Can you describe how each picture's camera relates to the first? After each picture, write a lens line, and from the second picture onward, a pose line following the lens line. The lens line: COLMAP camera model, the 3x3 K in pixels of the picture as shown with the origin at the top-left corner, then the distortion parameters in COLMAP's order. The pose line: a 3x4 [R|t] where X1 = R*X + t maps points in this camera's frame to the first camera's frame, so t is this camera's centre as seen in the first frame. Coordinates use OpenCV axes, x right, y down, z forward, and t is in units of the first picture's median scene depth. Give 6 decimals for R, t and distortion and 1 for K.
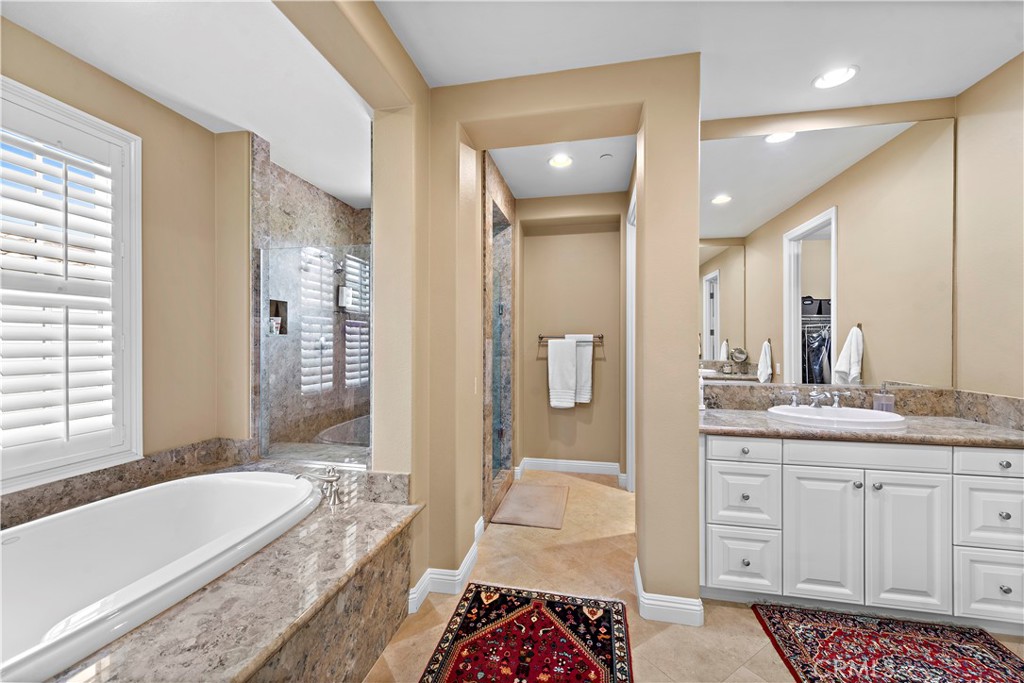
lens RADIAL K [[403.1, 0, 513.8], [0, 403.1, 341.4], [0, 0, 1]] dist [0.009064, 0.000092]
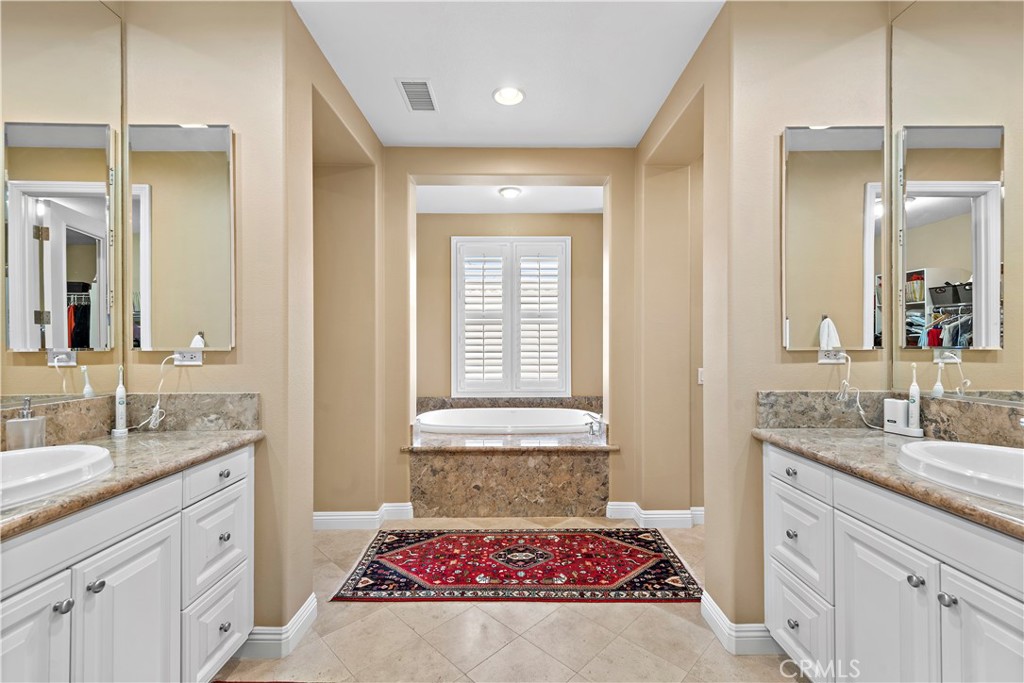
lens RADIAL K [[421.3, 0, 517.7], [0, 421.3, 343.4], [0, 0, 1]] dist [0.007893, -0.000970]
pose [[0.217957, -0.004688, -0.975947, 1.220834], [0.000386, 0.999989, -0.004718, 0.039251], [0.975958, 0.000652, 0.217956, 0.345281]]
